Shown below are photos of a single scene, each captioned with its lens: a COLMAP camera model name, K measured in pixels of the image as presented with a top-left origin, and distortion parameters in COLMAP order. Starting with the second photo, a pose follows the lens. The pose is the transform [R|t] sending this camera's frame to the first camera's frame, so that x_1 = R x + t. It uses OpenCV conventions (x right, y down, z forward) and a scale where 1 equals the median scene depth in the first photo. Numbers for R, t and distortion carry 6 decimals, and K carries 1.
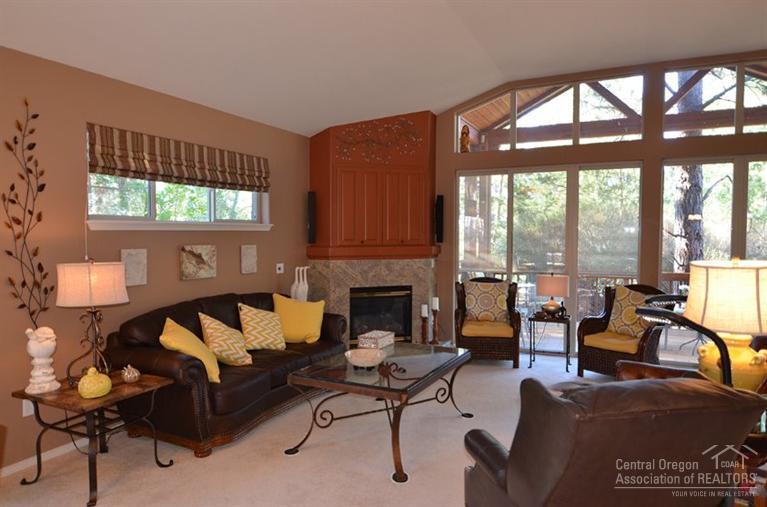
lens RADIAL K [[511.5, 0, 382.8], [0, 511.5, 256.9], [0, 0, 1]] dist [0.010814, -0.025542]
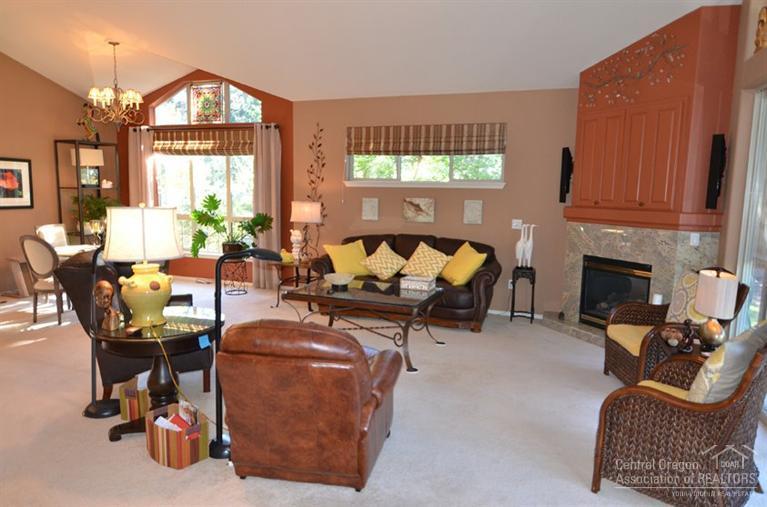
lens RADIAL K [[511.5, 0, 382.8], [0, 511.5, 256.9], [0, 0, 1]] dist [0.010814, -0.025542]
pose [[0.101151, 0.130915, -0.986220, 1.073325], [-0.064918, 0.990060, 0.124767, -0.032559], [0.992751, 0.051403, 0.108645, 0.779320]]
